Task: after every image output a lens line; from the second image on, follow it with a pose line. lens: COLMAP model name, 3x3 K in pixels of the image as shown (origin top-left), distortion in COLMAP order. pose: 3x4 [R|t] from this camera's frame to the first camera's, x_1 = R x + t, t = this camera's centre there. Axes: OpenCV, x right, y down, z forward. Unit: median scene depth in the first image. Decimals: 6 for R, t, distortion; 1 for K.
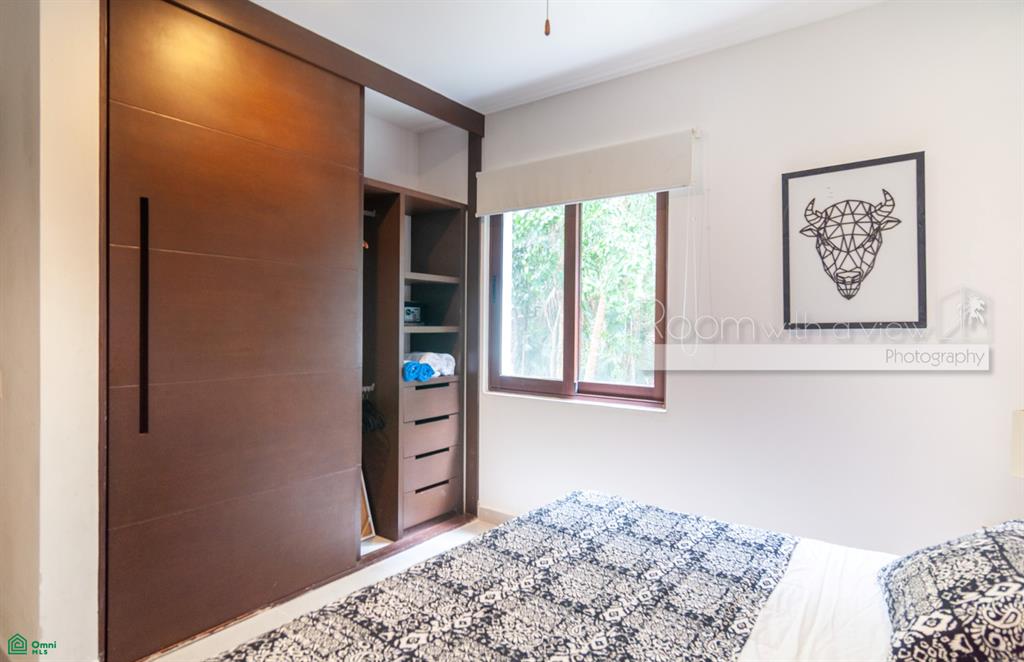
lens RADIAL K [[550.5, 0, 514.1], [0, 550.5, 332.3], [0, 0, 1]] dist [-0.000392, -0.000488]
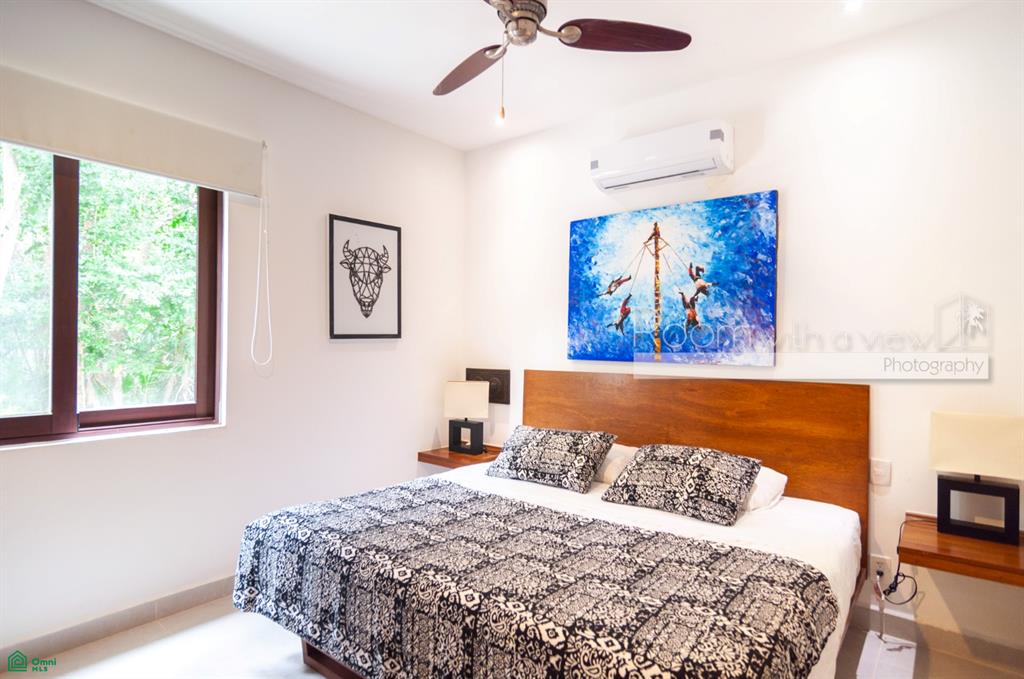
lens RADIAL K [[548.0, 0, 510.4], [0, 548.0, 344.6], [0, 0, 1]] dist [0.001247, 0.000944]
pose [[0.046196, -0.007026, 0.998908, -0.781933], [0.004072, 0.999968, 0.006845, 0.001263], [-0.998924, 0.003752, 0.046223, 0.571031]]
